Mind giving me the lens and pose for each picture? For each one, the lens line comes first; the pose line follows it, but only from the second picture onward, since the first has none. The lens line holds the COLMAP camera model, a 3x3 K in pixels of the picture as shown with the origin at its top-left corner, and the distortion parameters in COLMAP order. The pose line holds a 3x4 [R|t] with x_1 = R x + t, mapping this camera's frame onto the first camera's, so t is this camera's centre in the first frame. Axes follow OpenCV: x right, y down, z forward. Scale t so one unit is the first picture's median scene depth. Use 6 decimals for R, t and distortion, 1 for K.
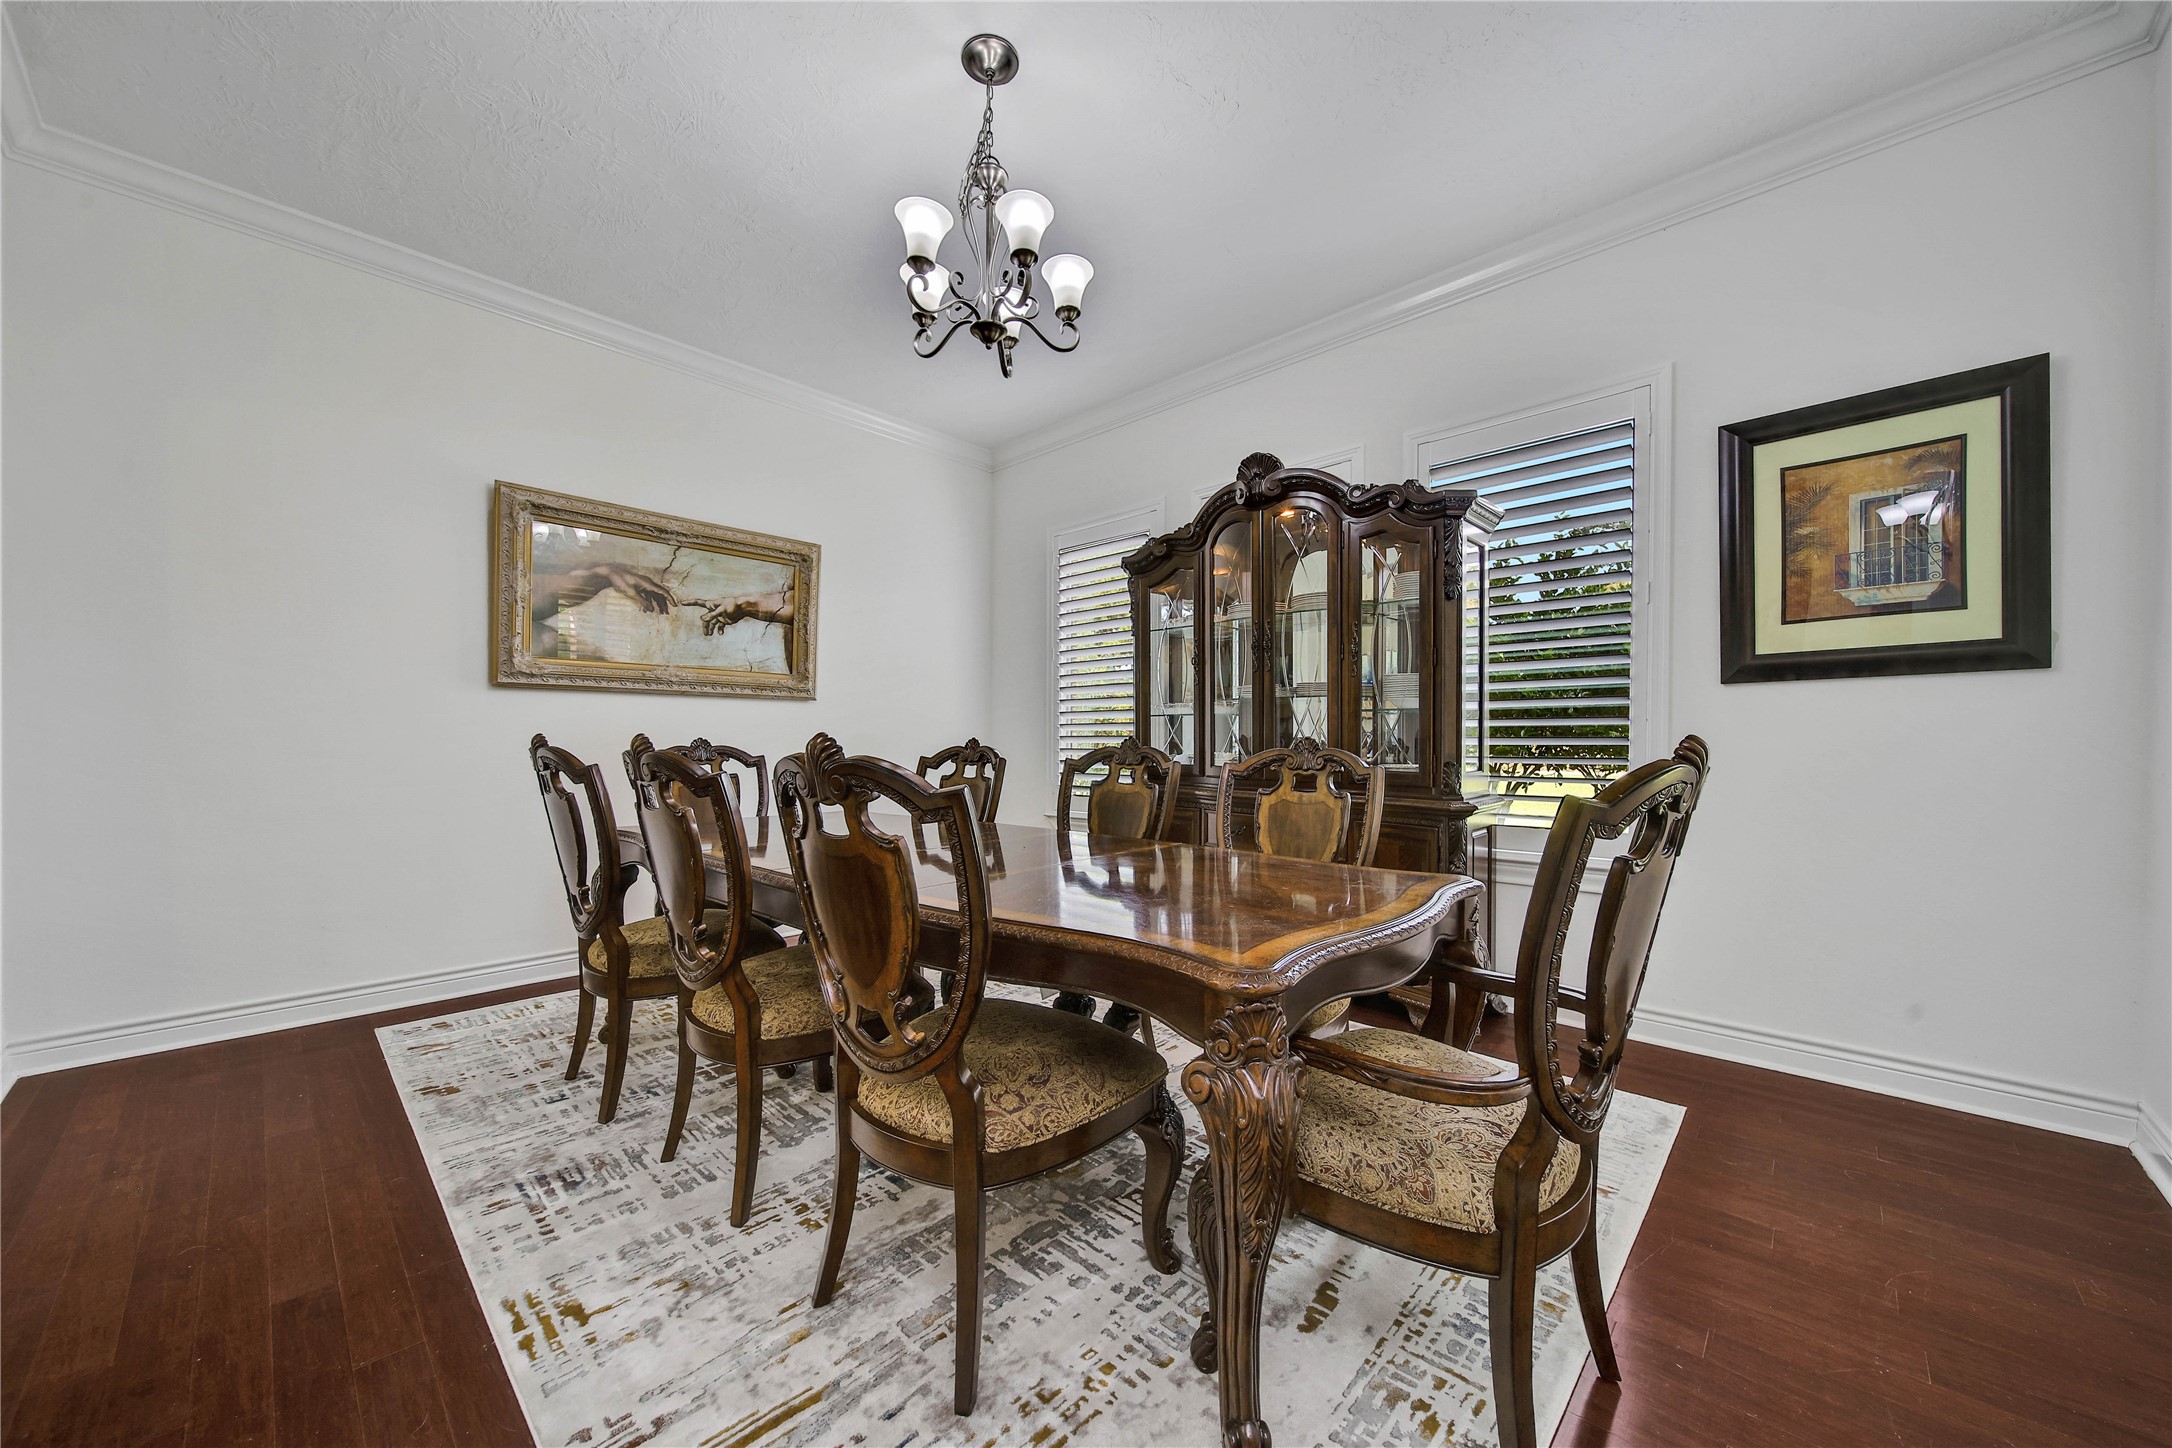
lens RADIAL K [[782.7, 0, 1079.5], [0, 782.7, 735.5], [0, 0, 1]] dist [-0.002194, -0.000116]
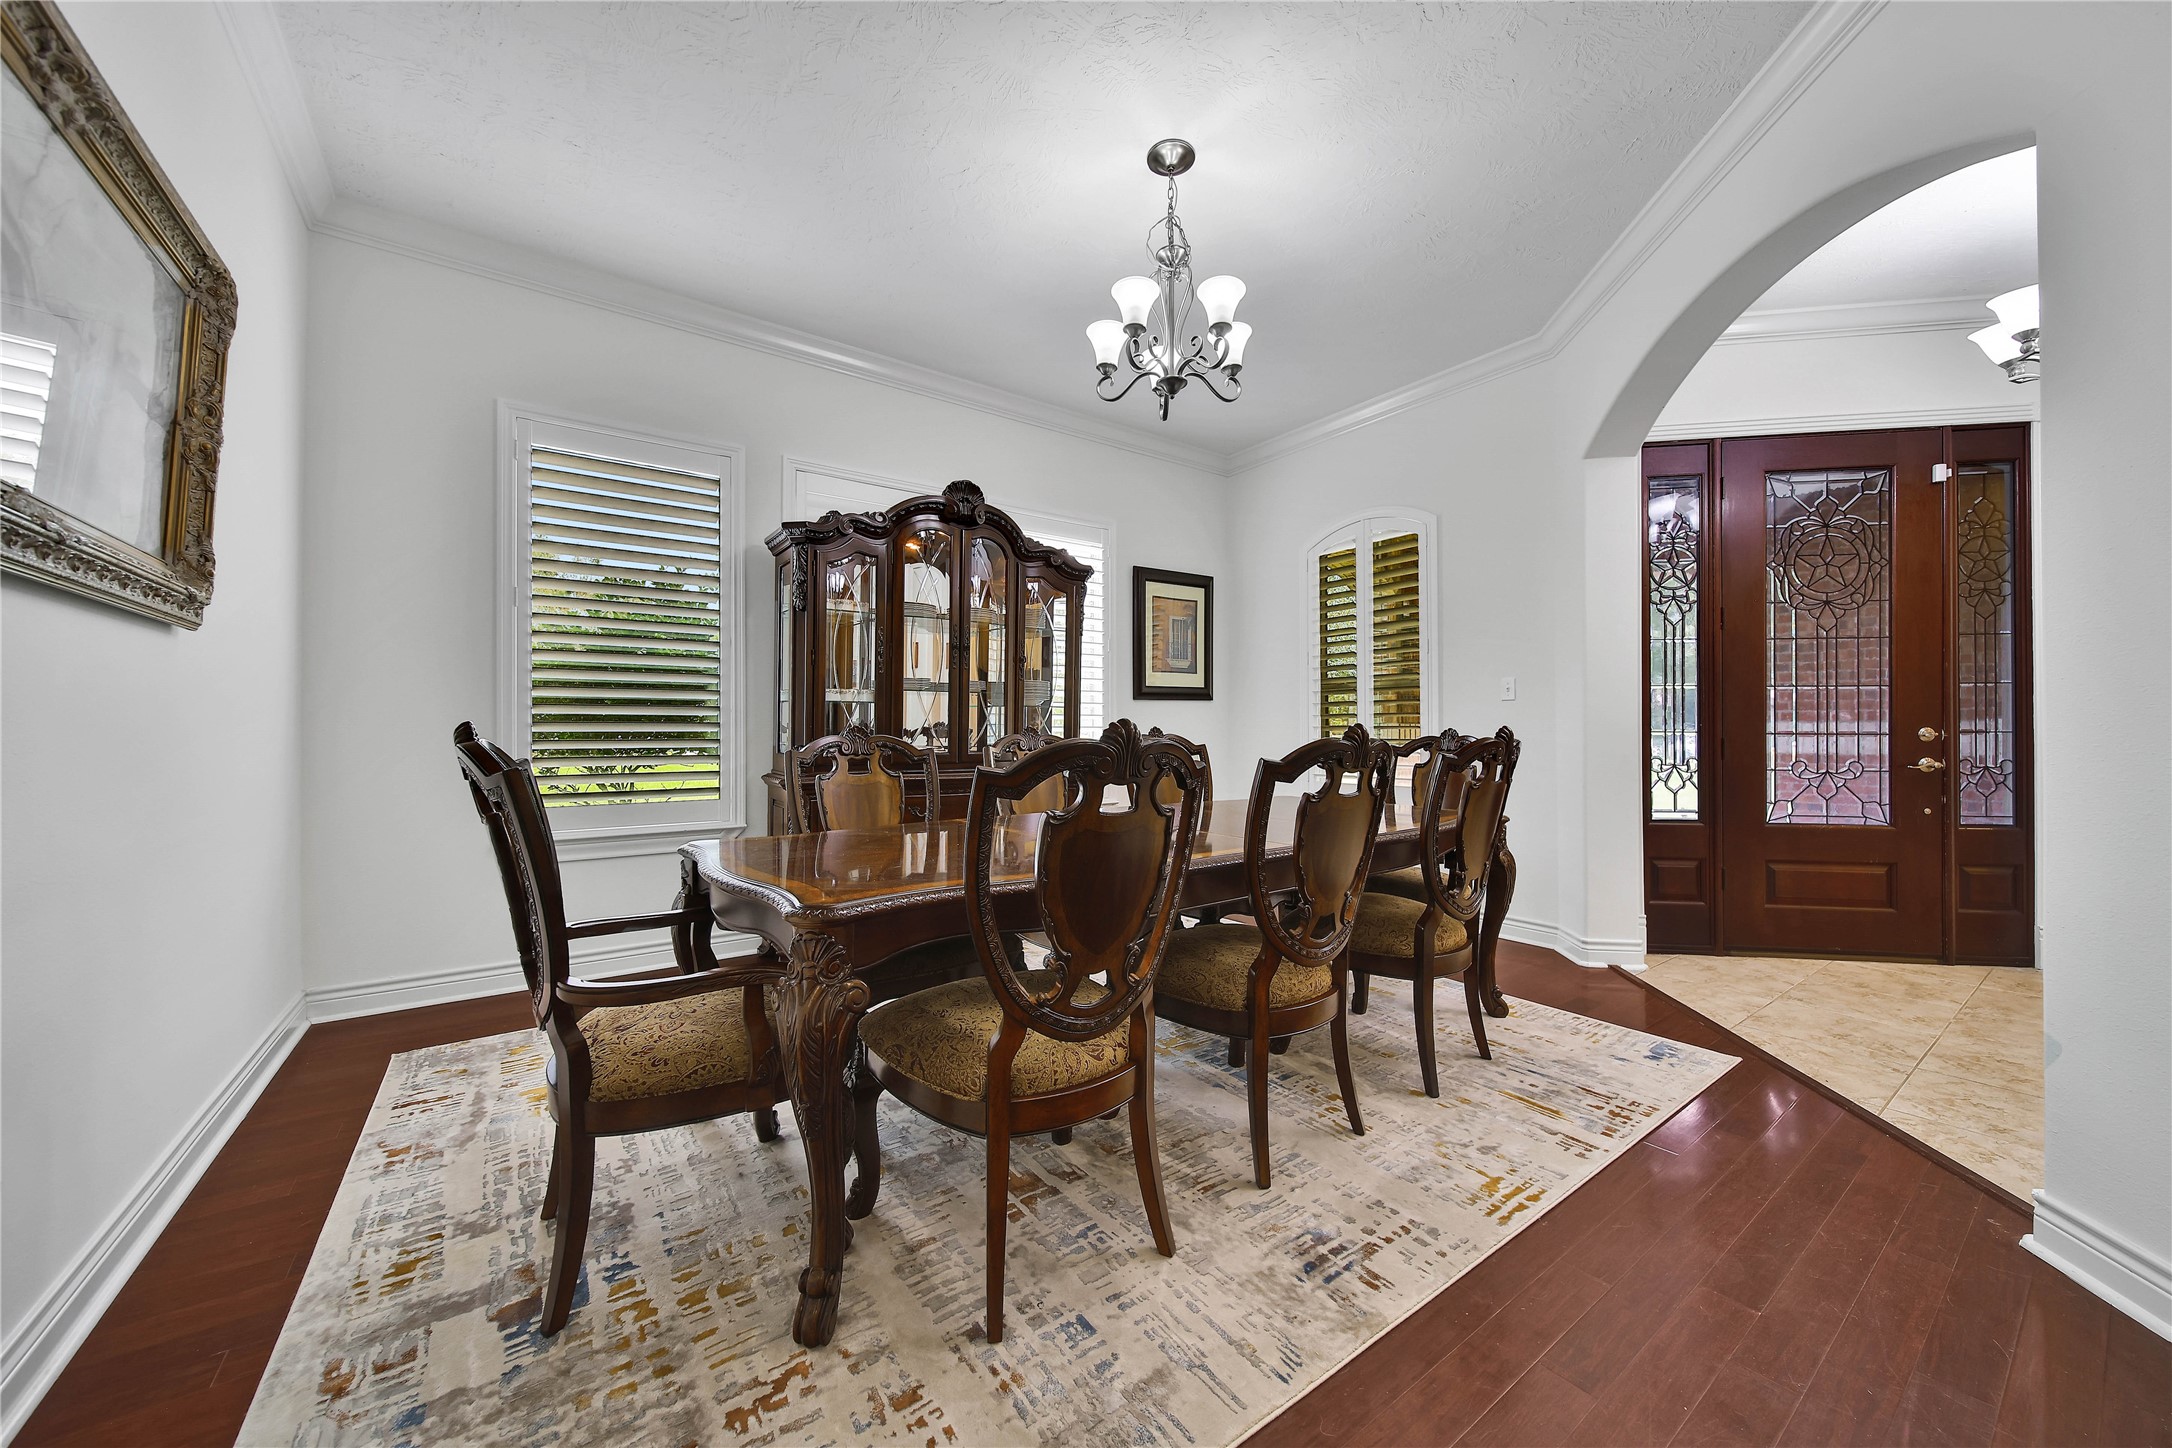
lens RADIAL K [[782.7, 0, 1072.6], [0, 782.7, 723.9], [0, 0, 1]] dist [-0.002194, -0.000116]
pose [[0.188893, 0.006134, 0.981978, -1.280520], [-0.010999, 0.999931, -0.004130, 0.004911], [-0.981936, -0.010020, 0.188948, 0.910259]]
